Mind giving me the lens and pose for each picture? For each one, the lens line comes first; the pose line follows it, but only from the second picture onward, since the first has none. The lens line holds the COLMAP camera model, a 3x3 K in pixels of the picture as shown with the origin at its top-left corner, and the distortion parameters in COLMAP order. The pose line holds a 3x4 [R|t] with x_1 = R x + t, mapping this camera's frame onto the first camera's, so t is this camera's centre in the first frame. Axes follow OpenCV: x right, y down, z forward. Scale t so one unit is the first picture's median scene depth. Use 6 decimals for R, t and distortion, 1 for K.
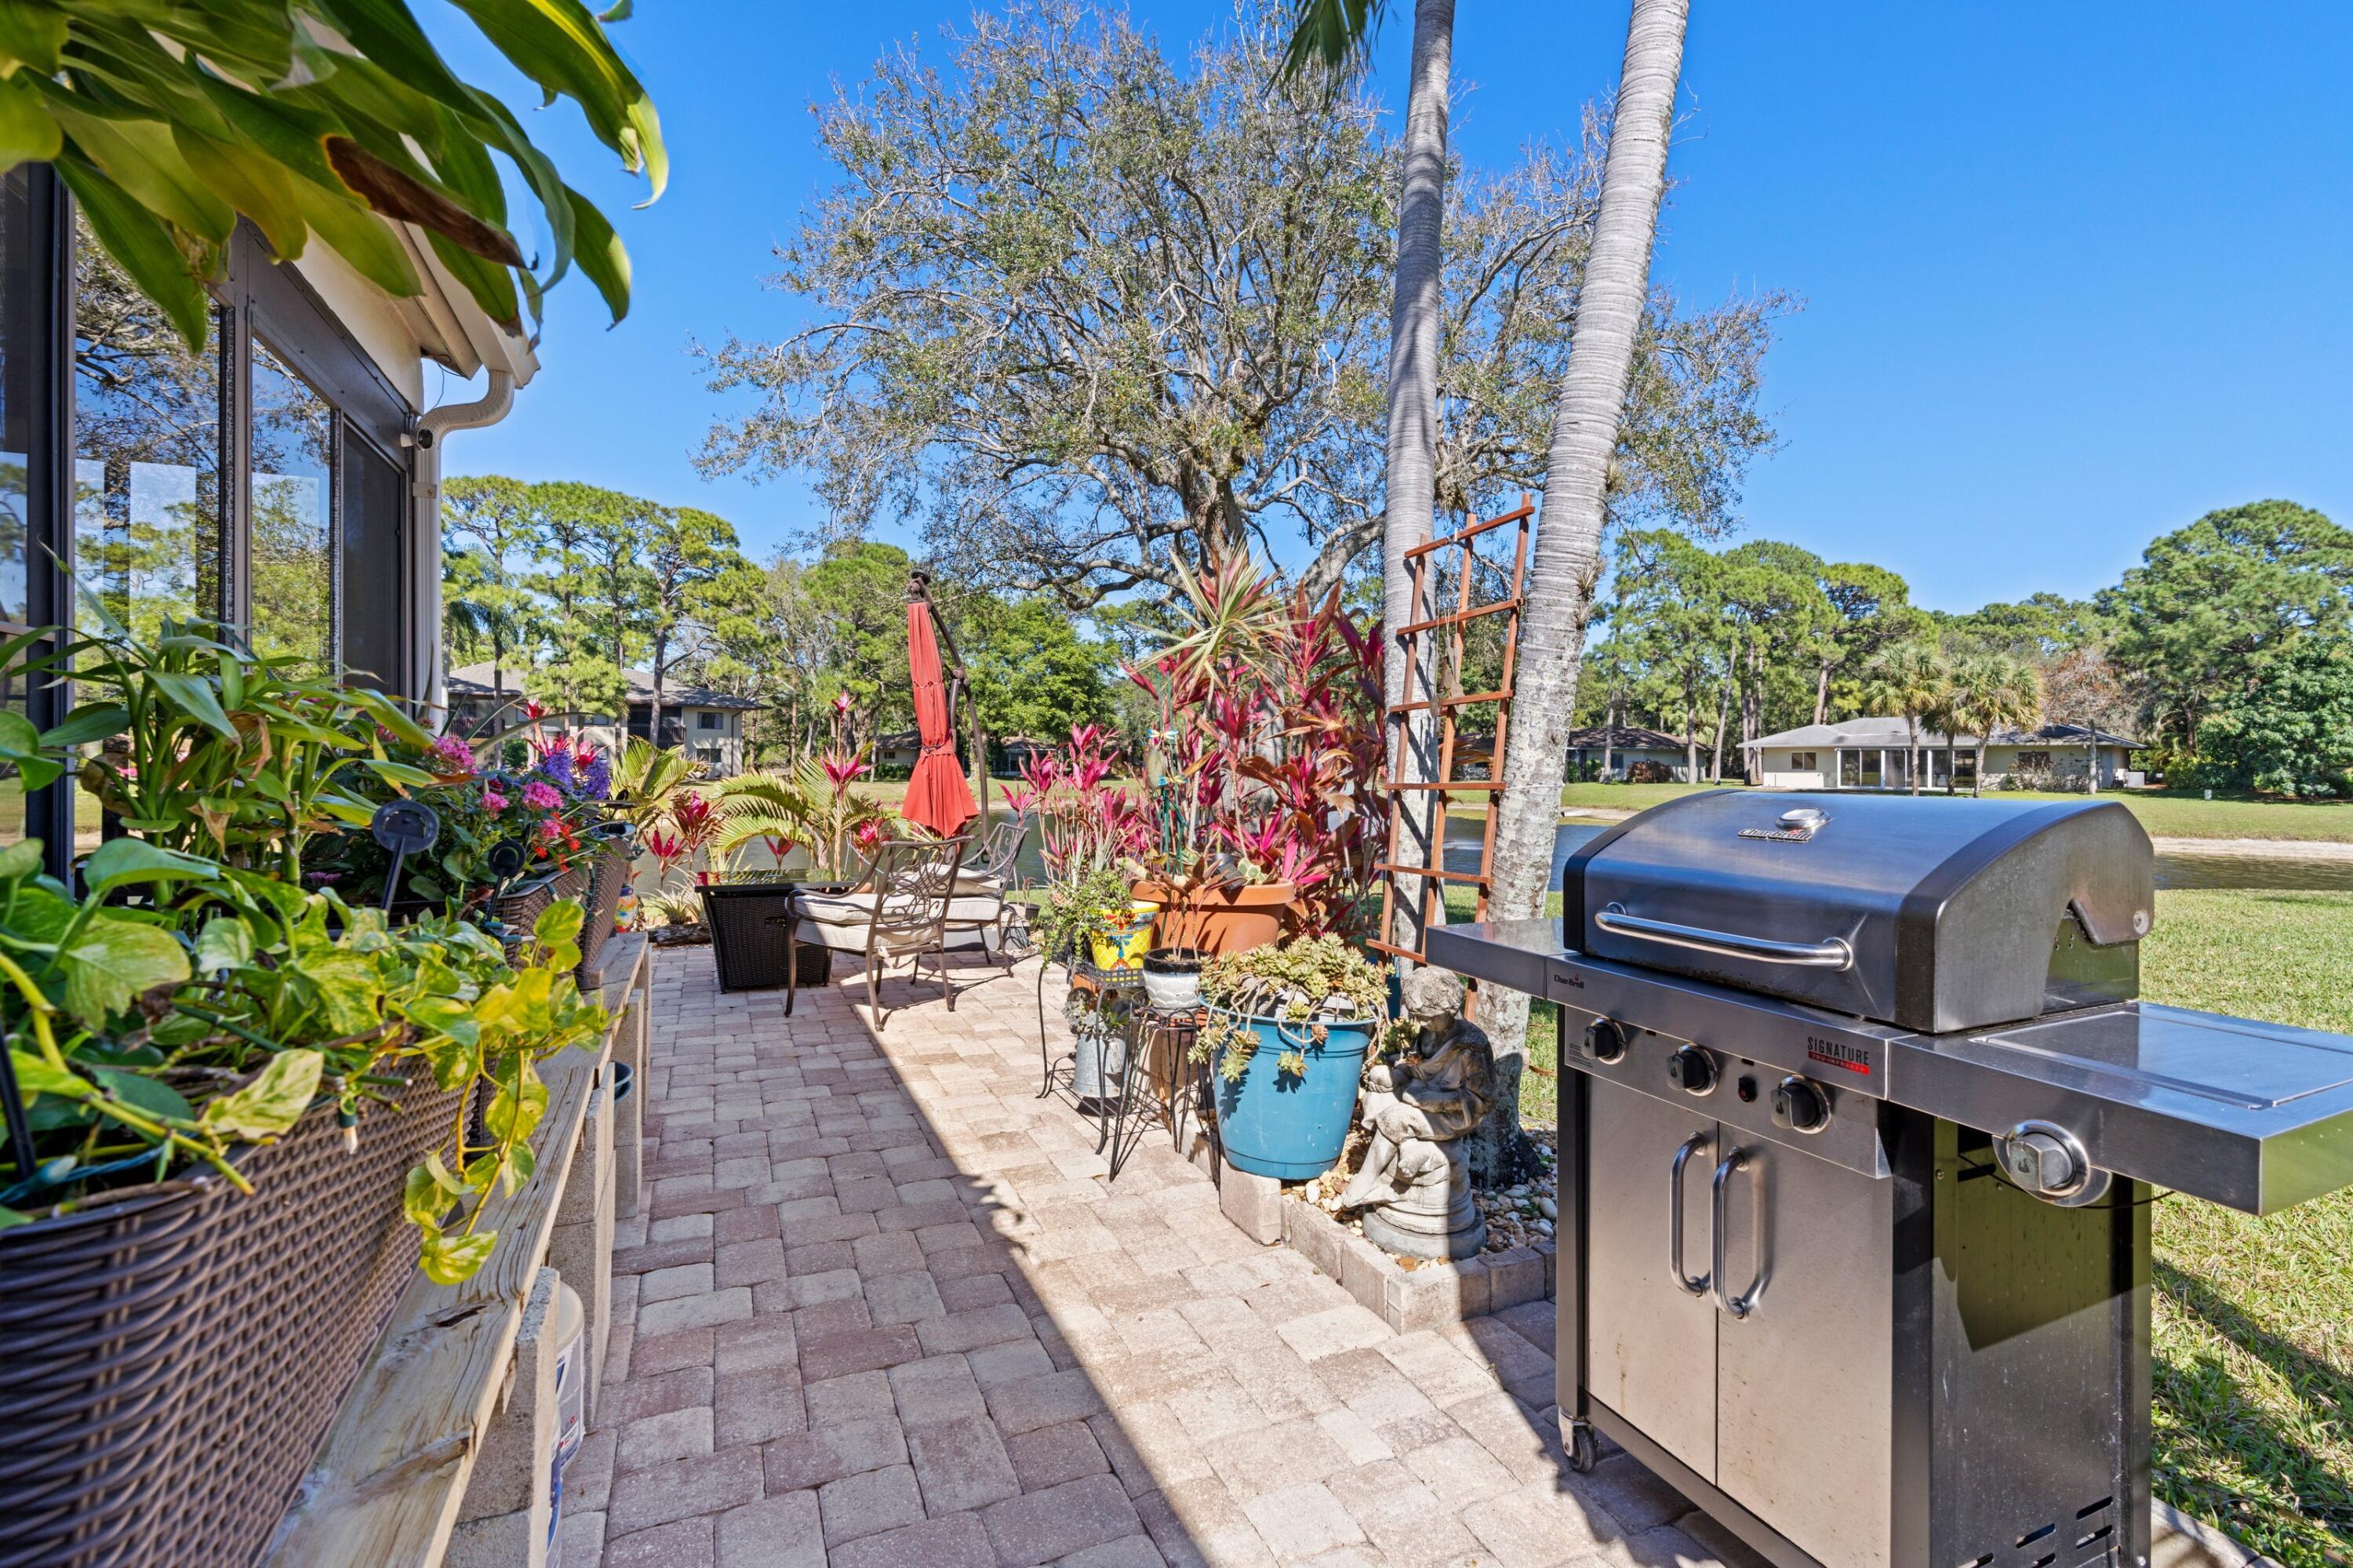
lens RADIAL K [[1073.4, 0, 1199.0], [0, 1073.4, 771.2], [0, 0, 1]] dist [0.000424, 0.000238]
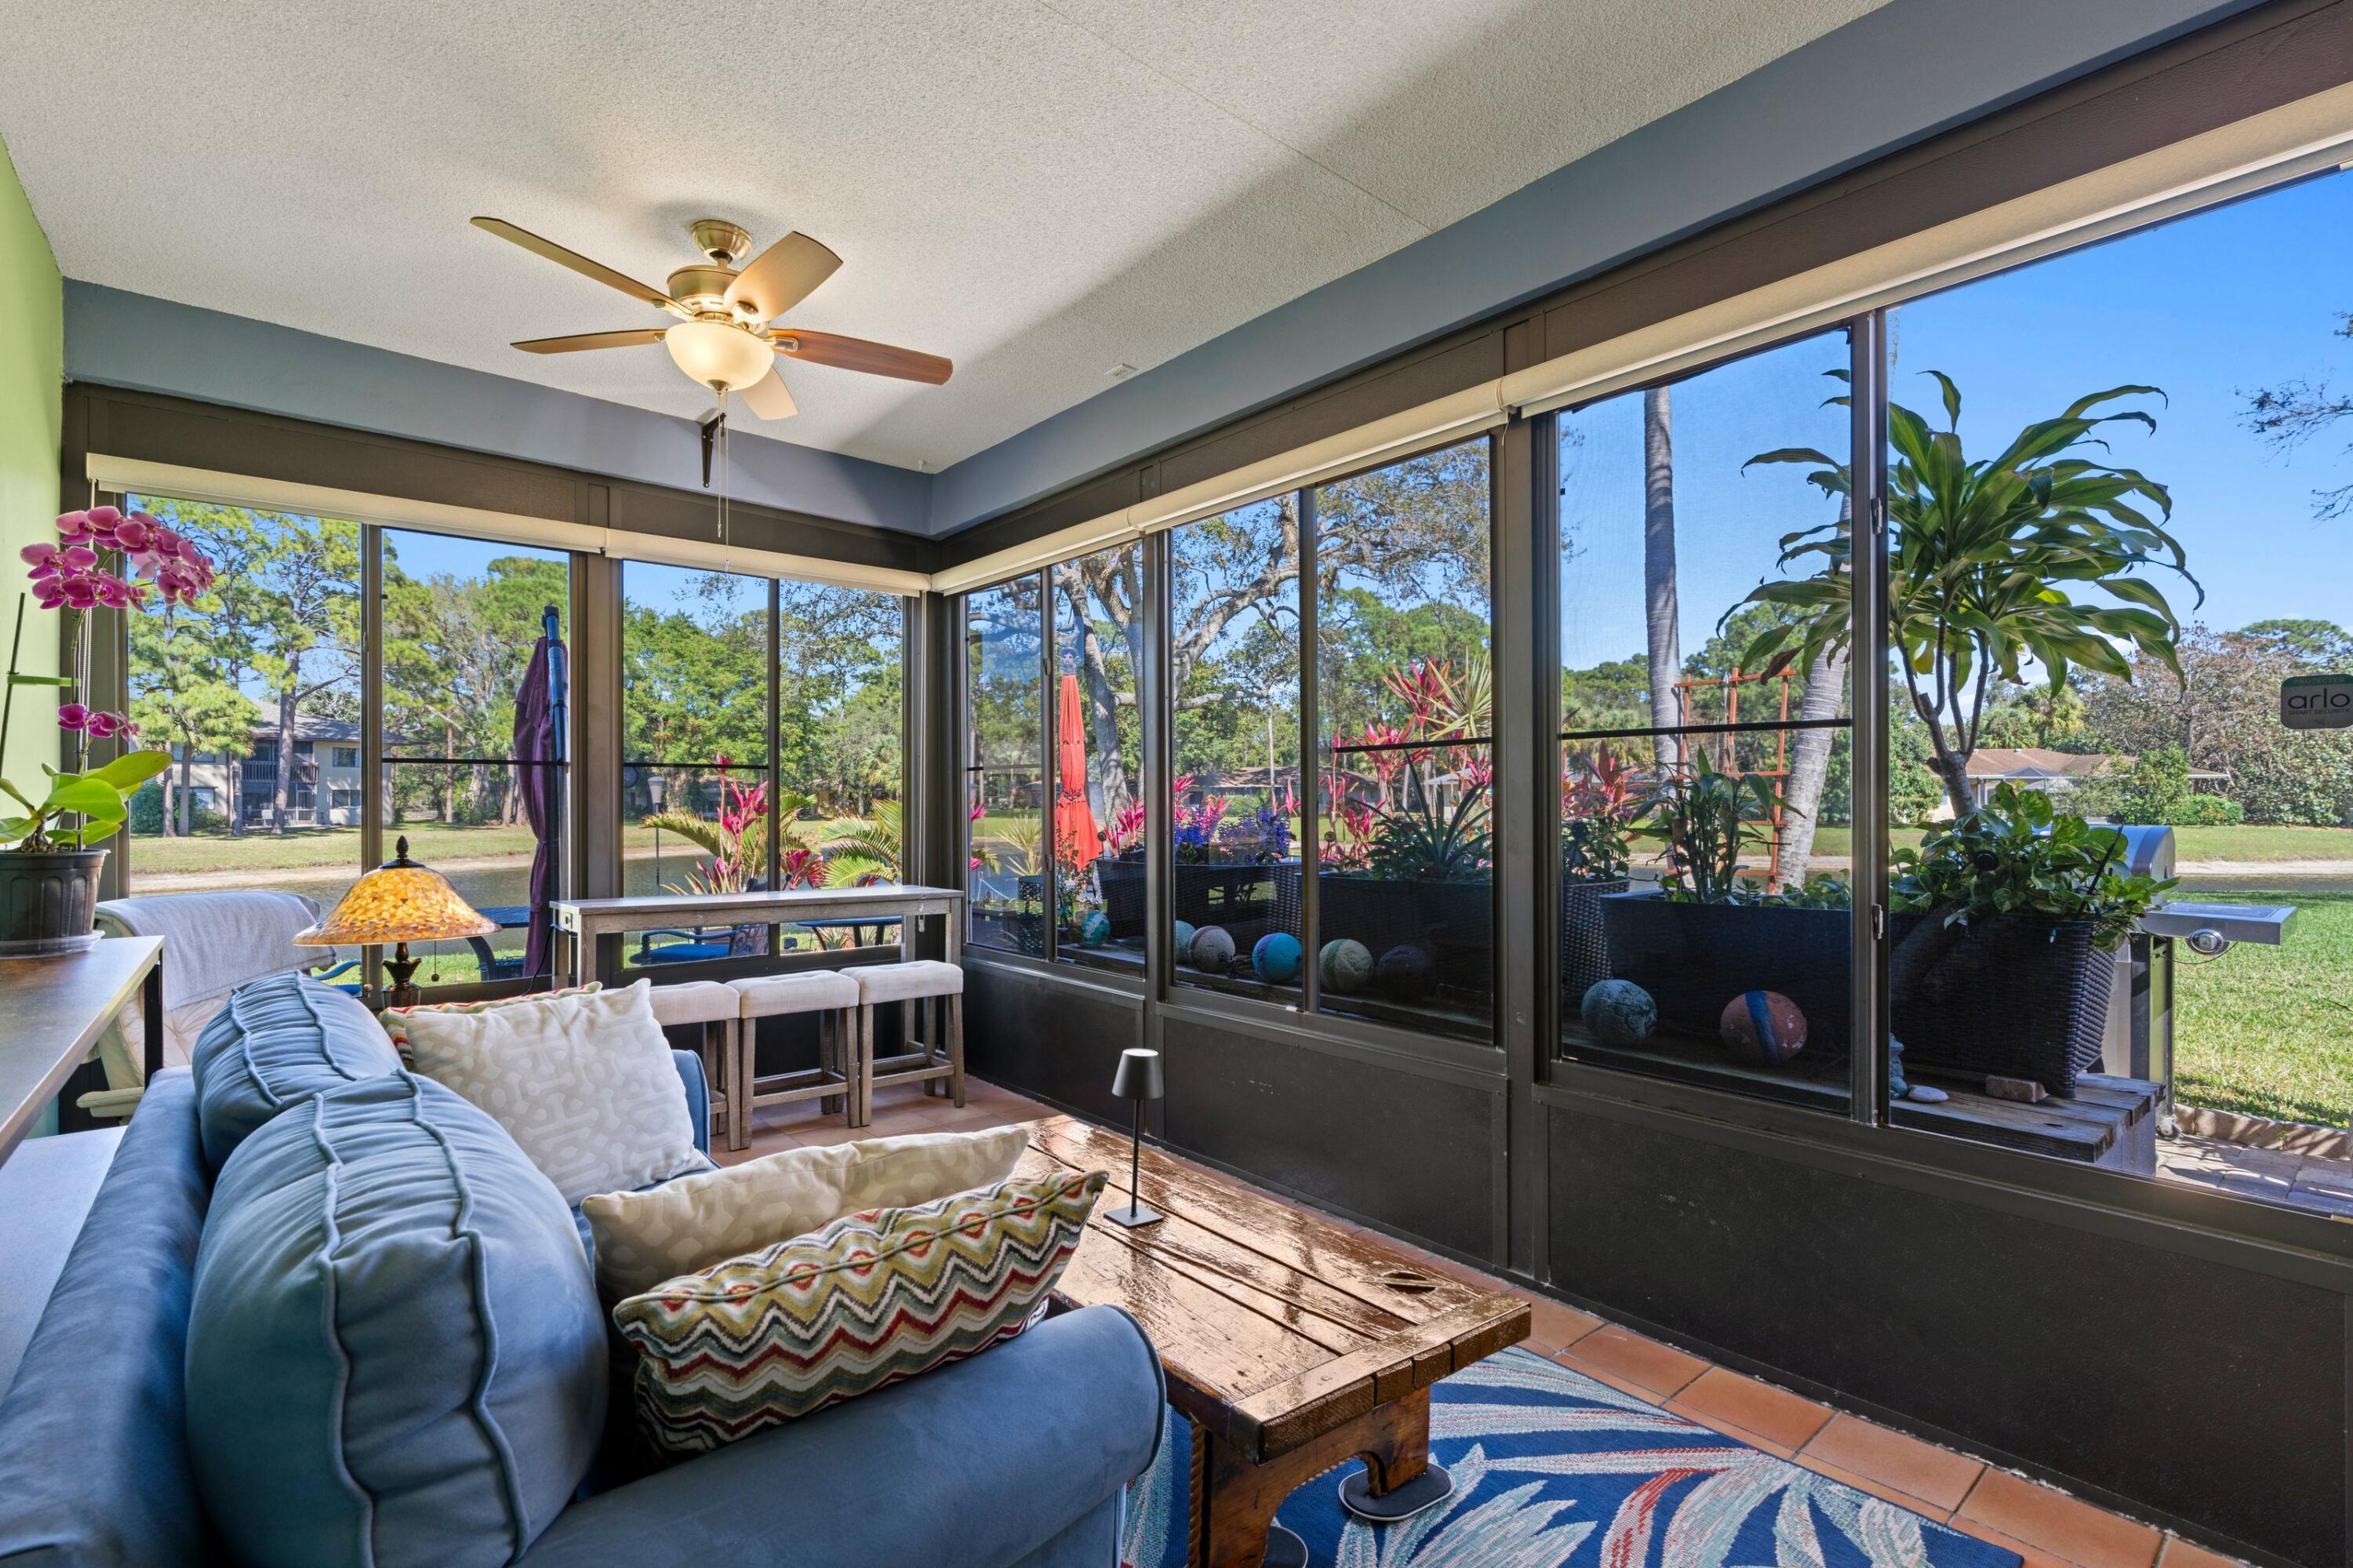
lens RADIAL K [[1077.7, 0, 1182.6], [0, 1077.7, 801.5], [0, 0, 1]] dist [-0.001753, -0.000020]
pose [[0.962378, -0.007677, 0.271607, -0.051740], [0.009464, 0.999941, -0.005270, -0.000909], [-0.271551, 0.007643, 0.962394, -0.021232]]
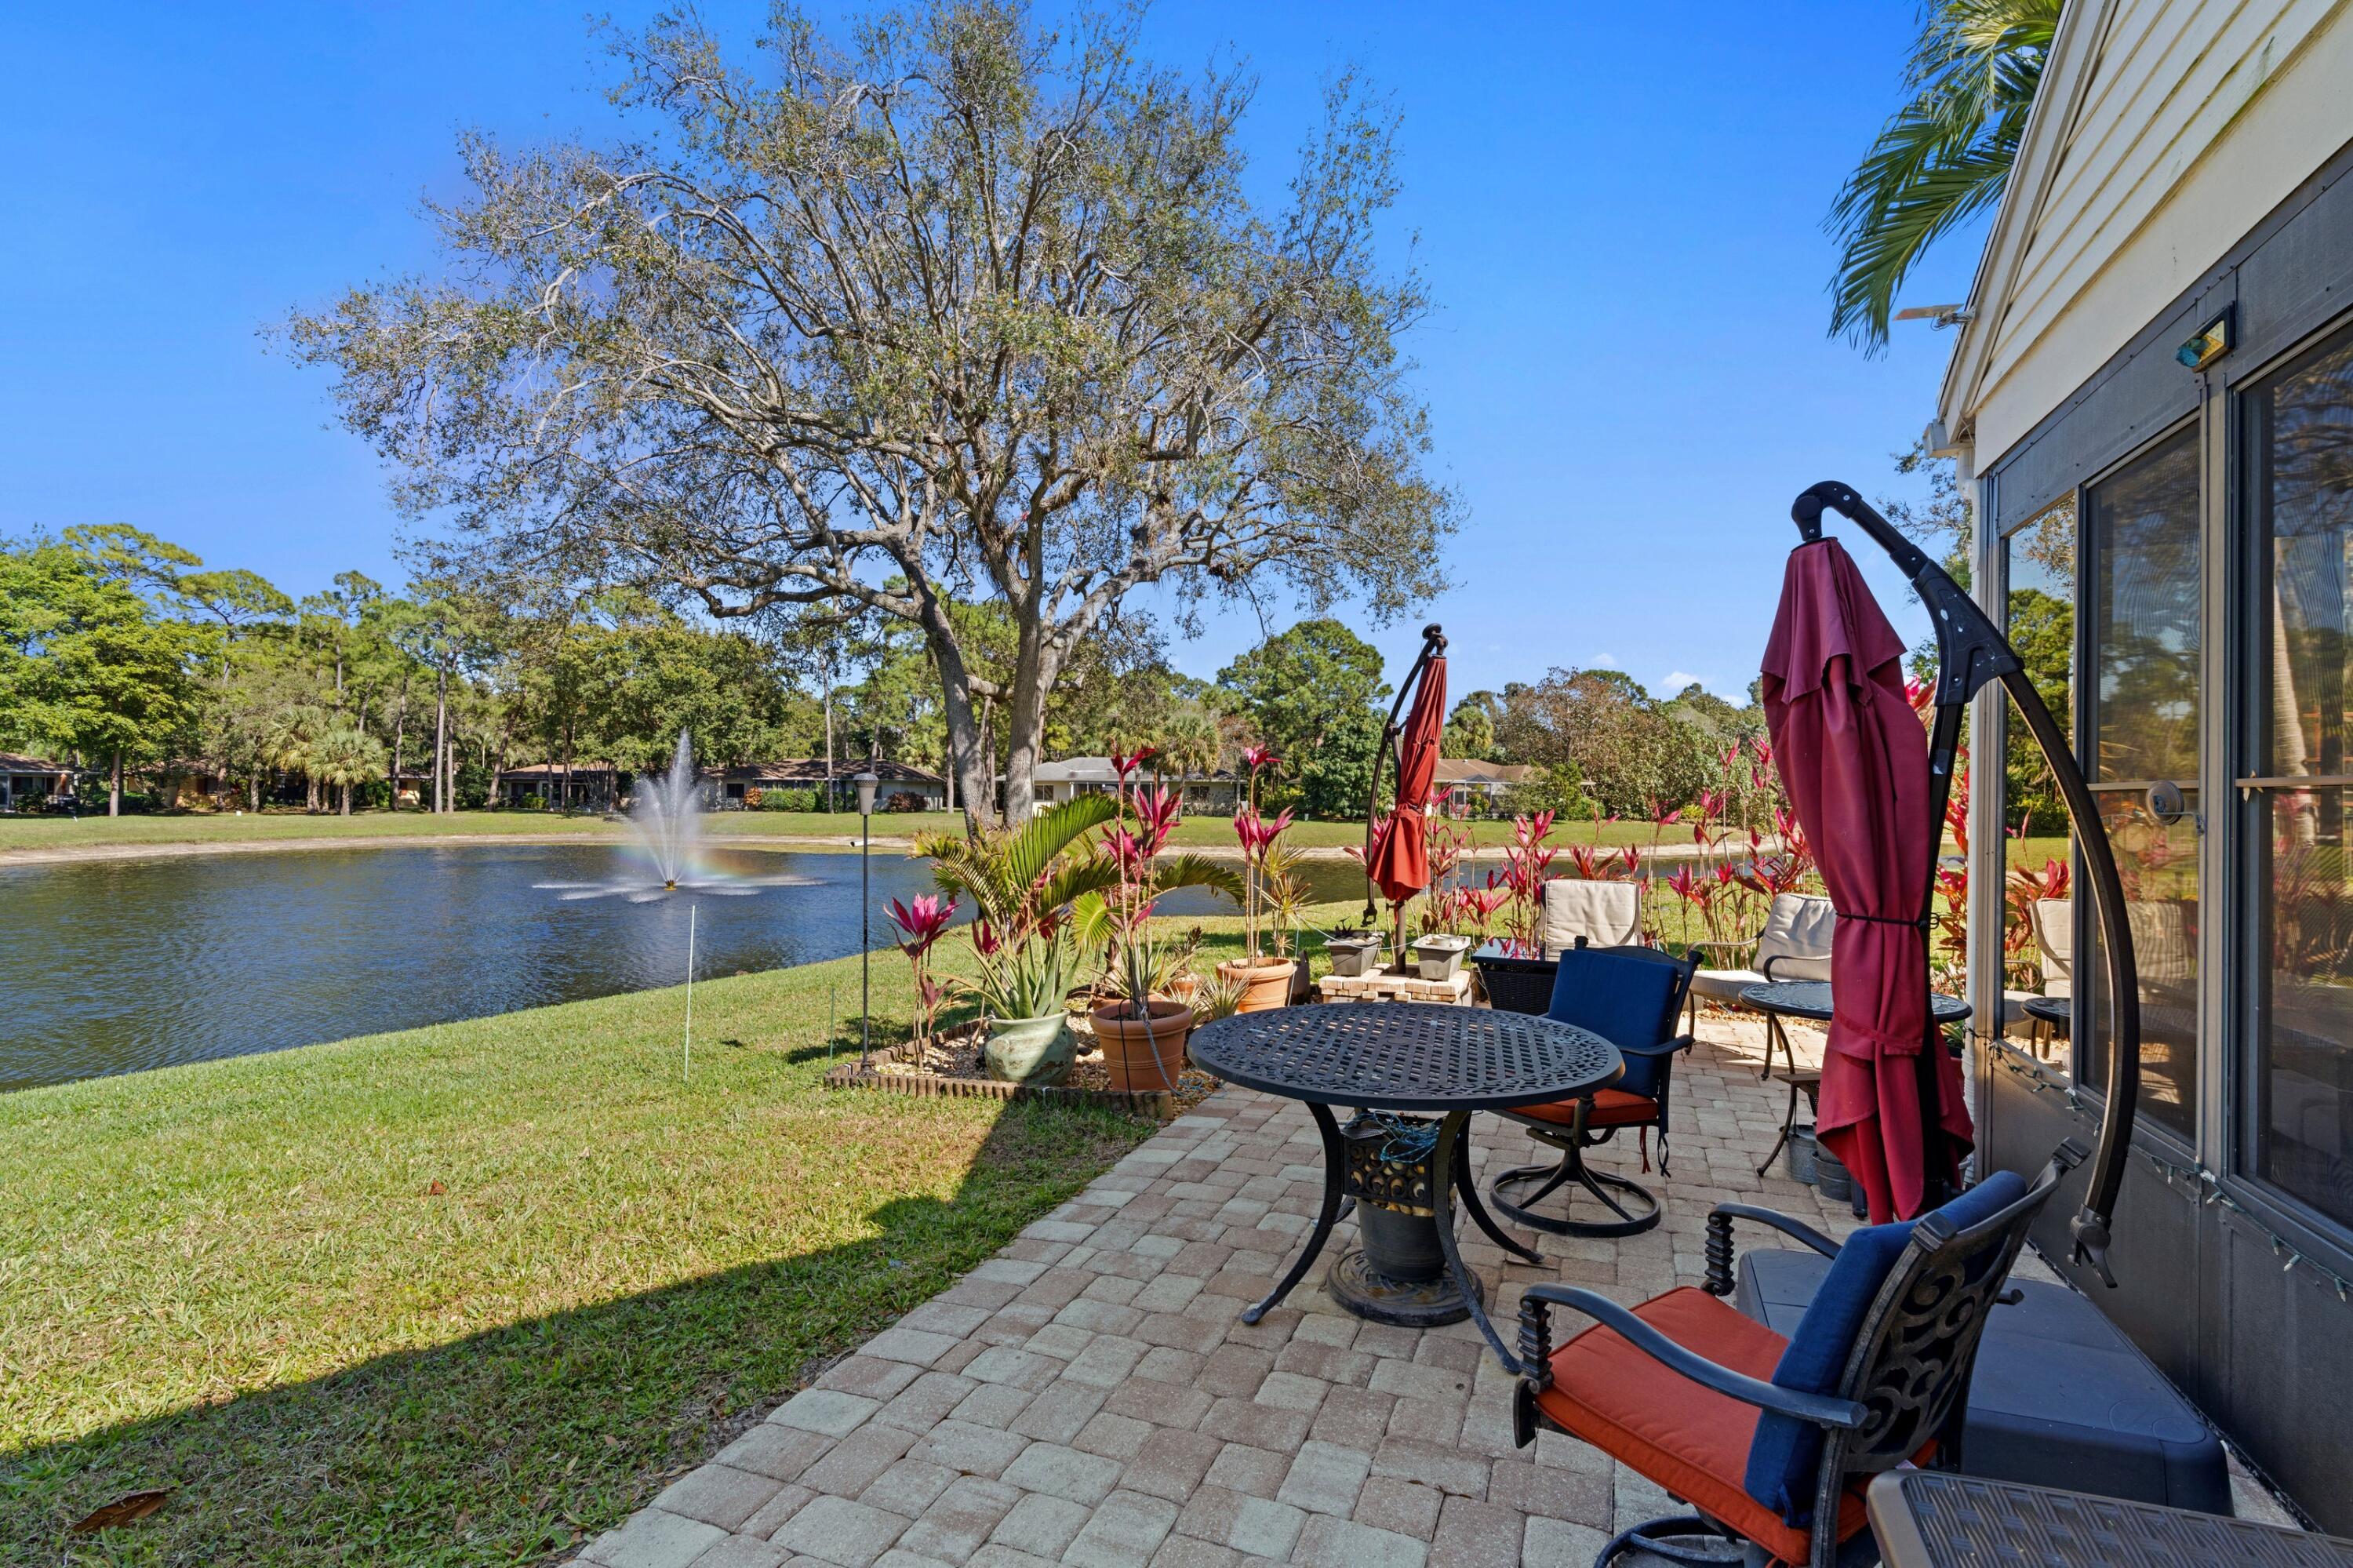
lens RADIAL K [[1055.4, 0, 1176.5], [0, 1055.4, 790.2], [0, 0, 1]] dist [0.000526, 0.000929]
pose [[0.735155, 0.003871, 0.677888, -0.121473], [0.001793, 0.999969, -0.007655, -0.003403], [-0.677897, 0.006843, 0.735125, 0.051226]]
